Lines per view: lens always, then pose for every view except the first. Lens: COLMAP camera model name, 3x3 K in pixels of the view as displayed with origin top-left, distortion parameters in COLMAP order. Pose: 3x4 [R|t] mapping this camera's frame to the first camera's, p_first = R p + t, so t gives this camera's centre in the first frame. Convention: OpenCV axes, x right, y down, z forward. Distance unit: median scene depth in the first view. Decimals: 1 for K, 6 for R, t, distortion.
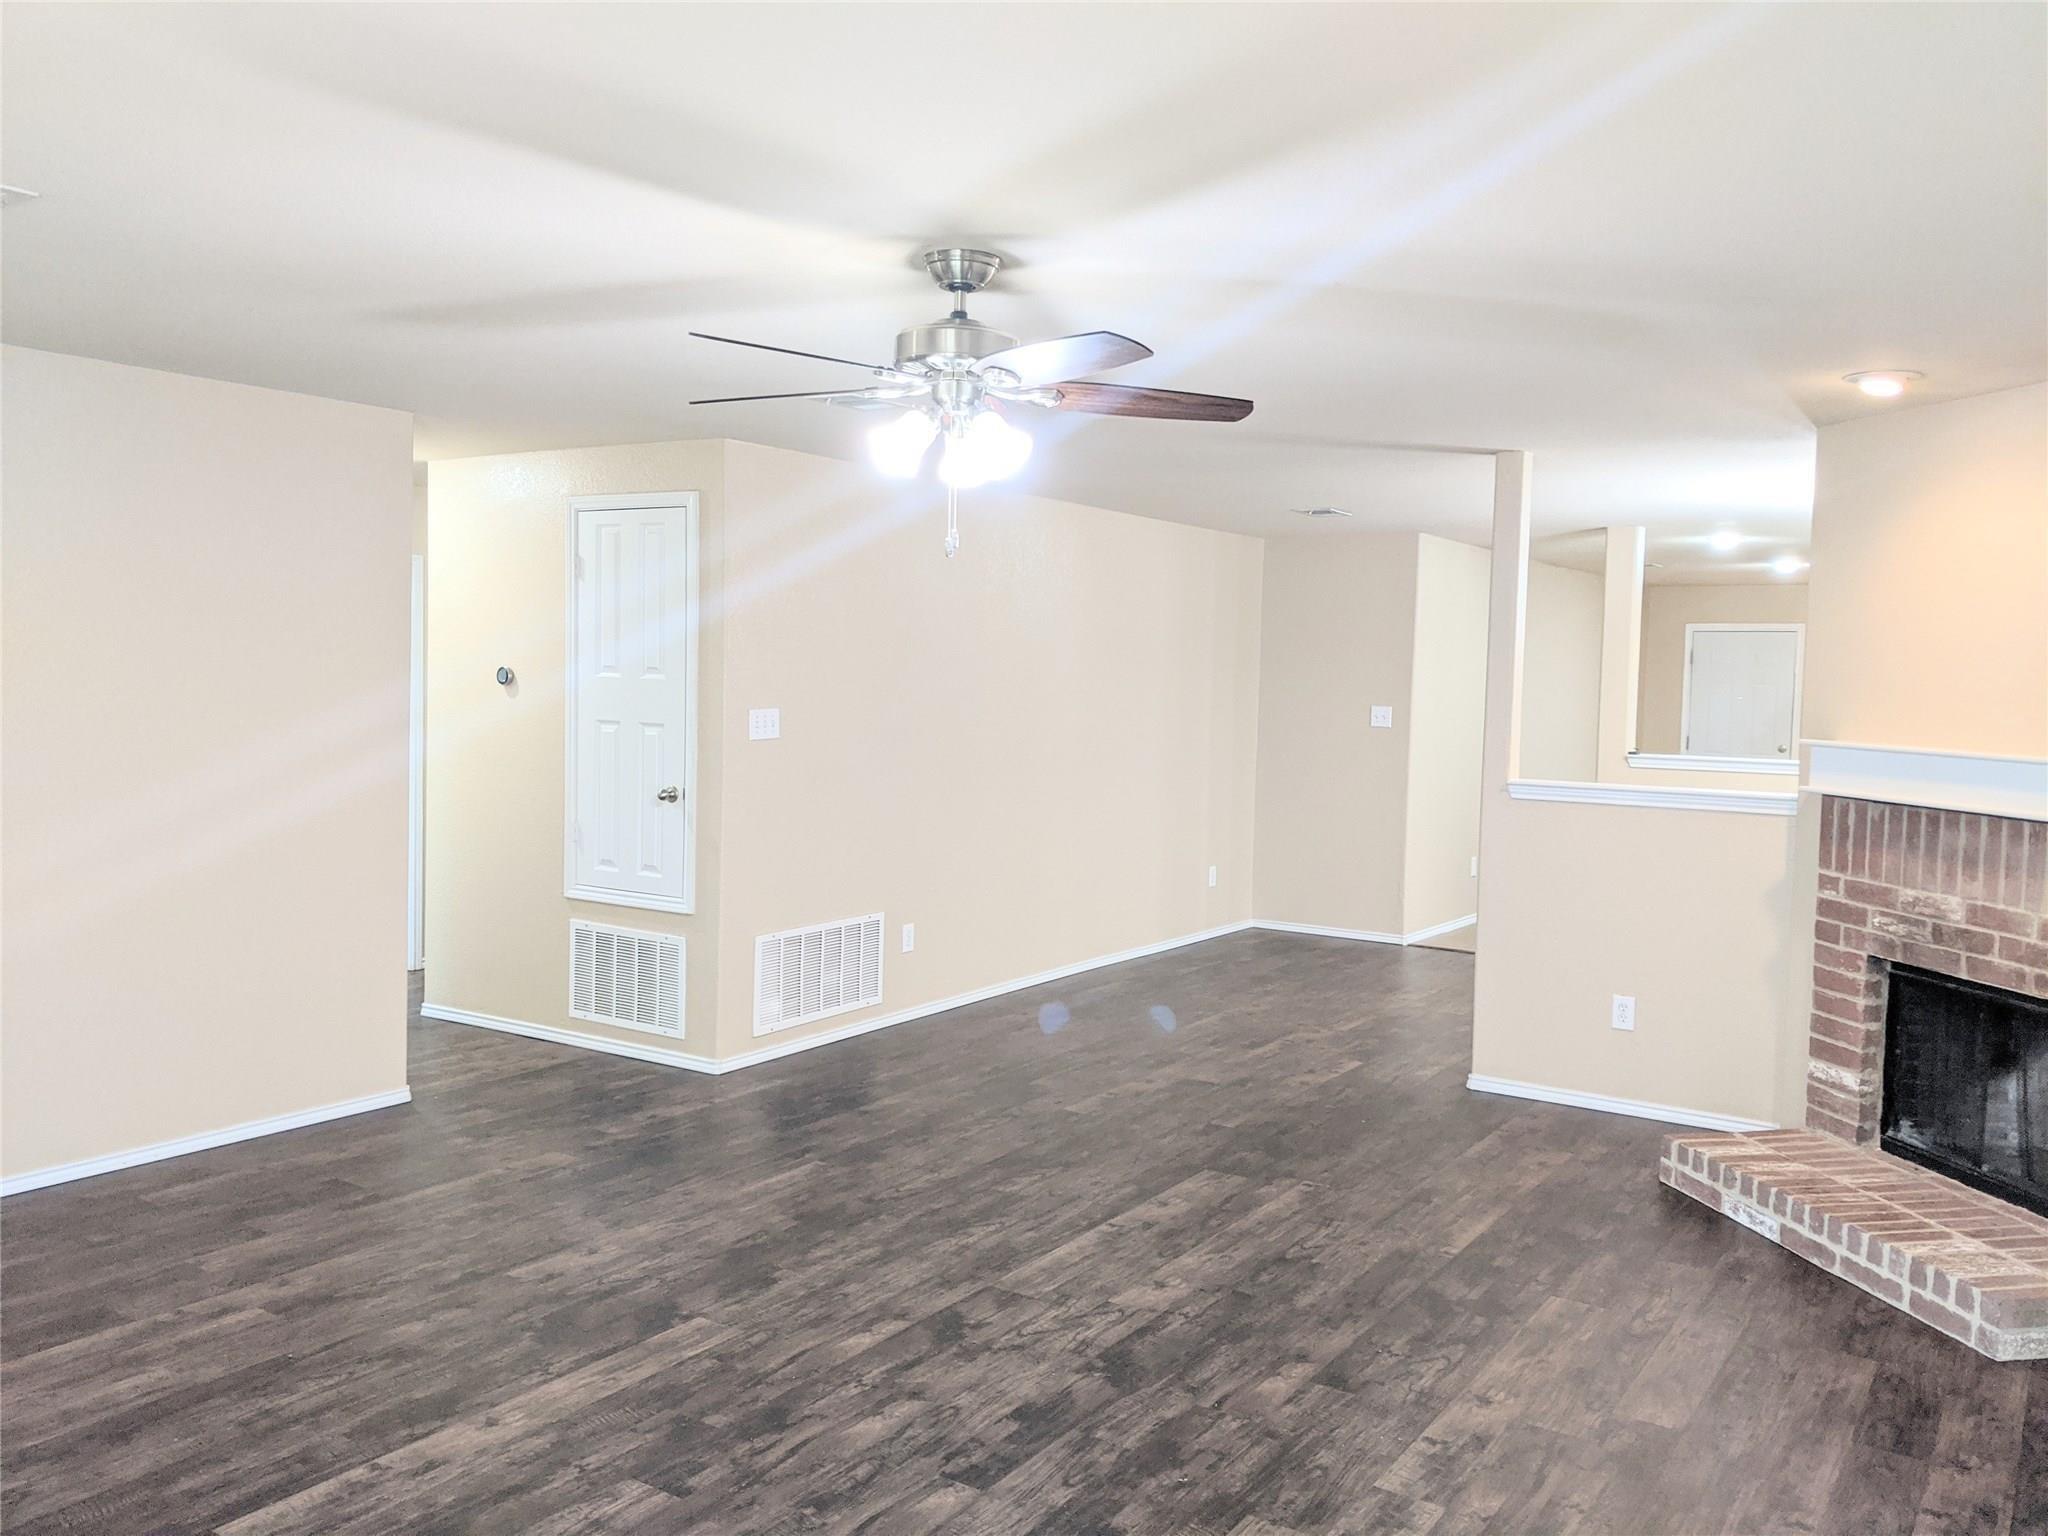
lens RADIAL K [[1614.6, 0, 1031.2], [0, 1614.6, 772.8], [0, 0, 1]] dist [0.086641, -0.176026]
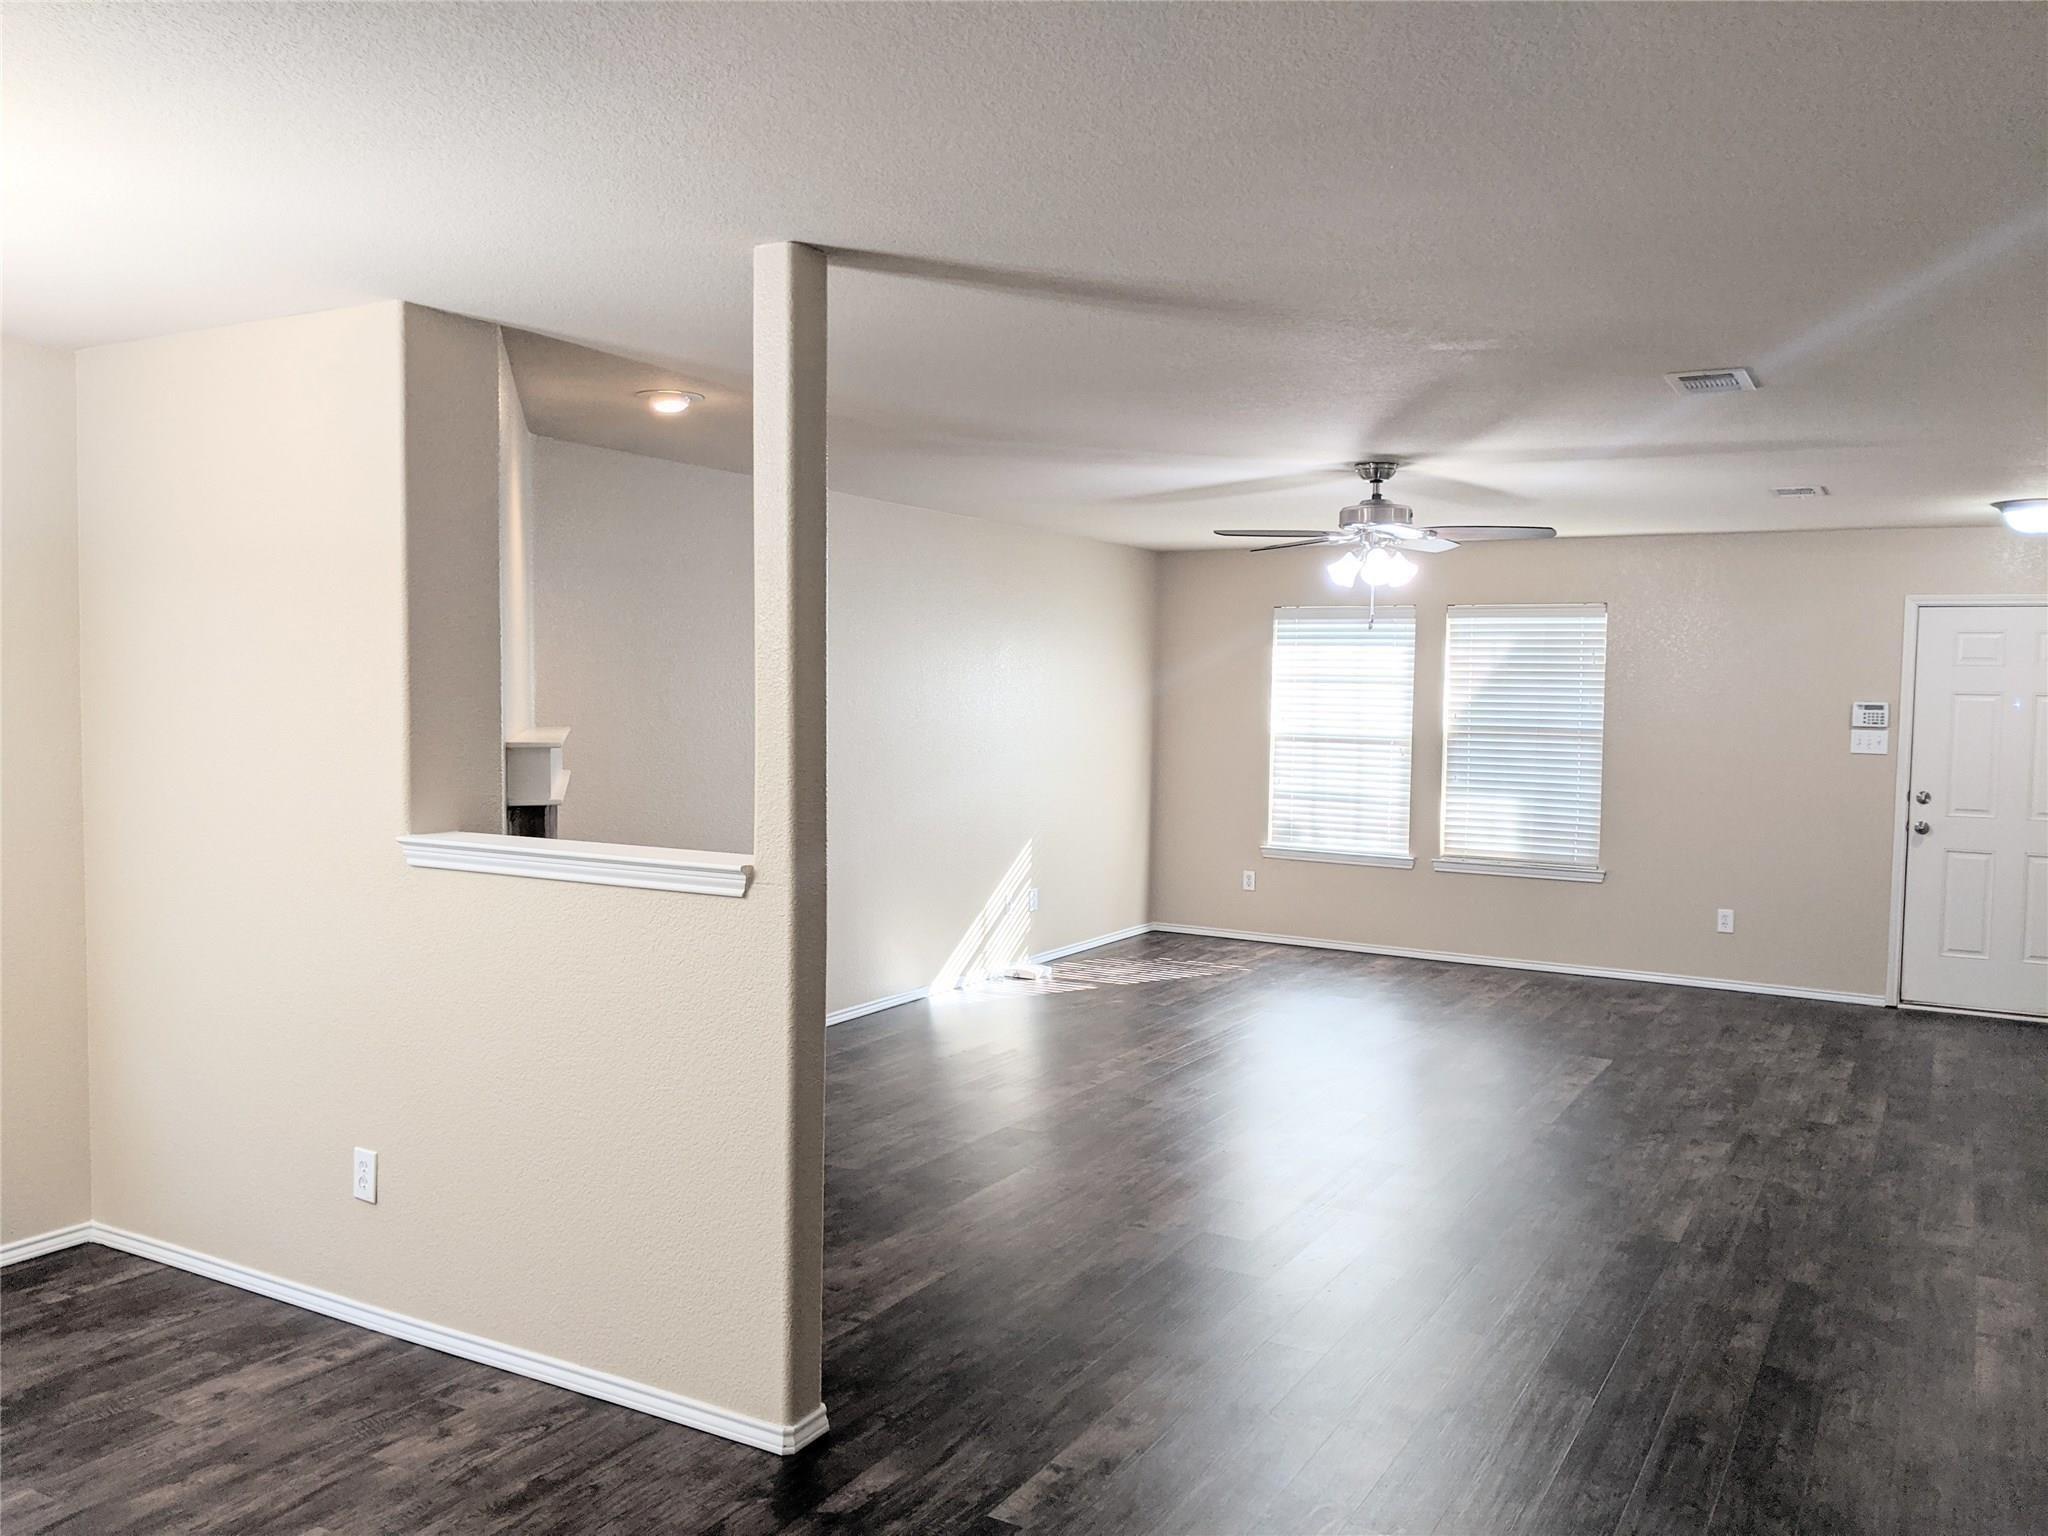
lens RADIAL K [[1614.6, 0, 1031.2], [0, 1614.6, 772.8], [0, 0, 1]] dist [0.086641, -0.176026]
pose [[-0.998144, -0.030483, -0.052710, 0.300536], [-0.035429, 0.994788, 0.095613, -0.097339], [0.049521, 0.097303, -0.994022, 2.010769]]
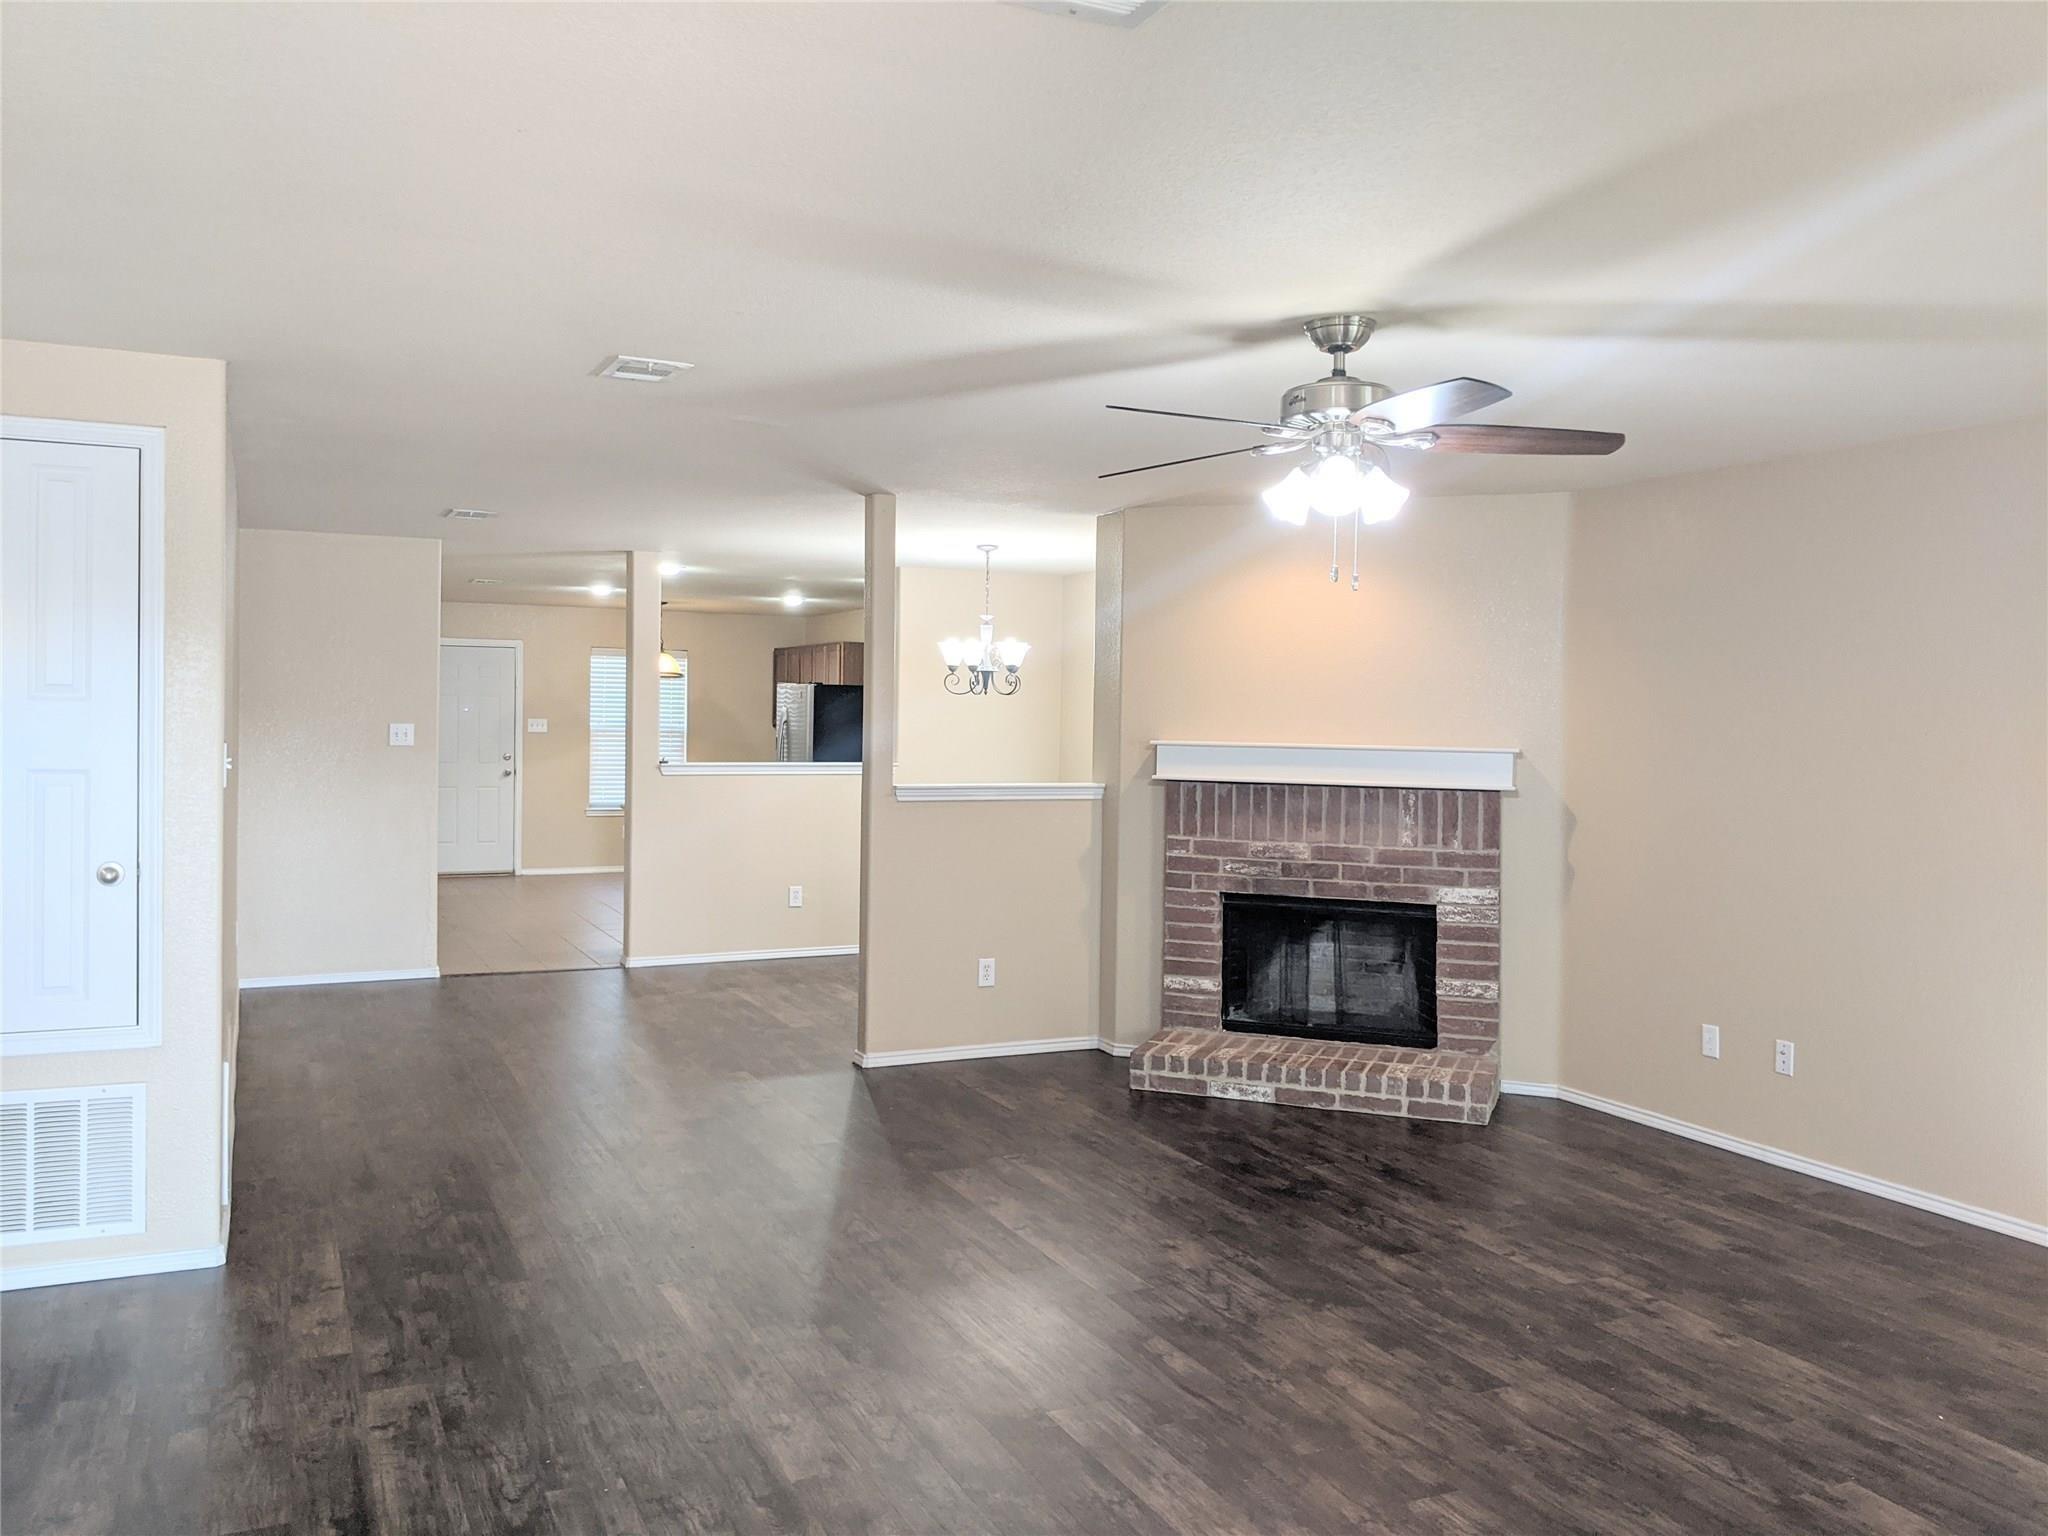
lens RADIAL K [[1614.6, 0, 1031.2], [0, 1614.6, 772.8], [0, 0, 1]] dist [0.086641, -0.176026]
pose [[0.530300, -0.048884, 0.846399, -0.786175], [0.050675, 0.998379, 0.025912, -0.036713], [-0.846294, 0.029150, 0.531918, 0.423028]]
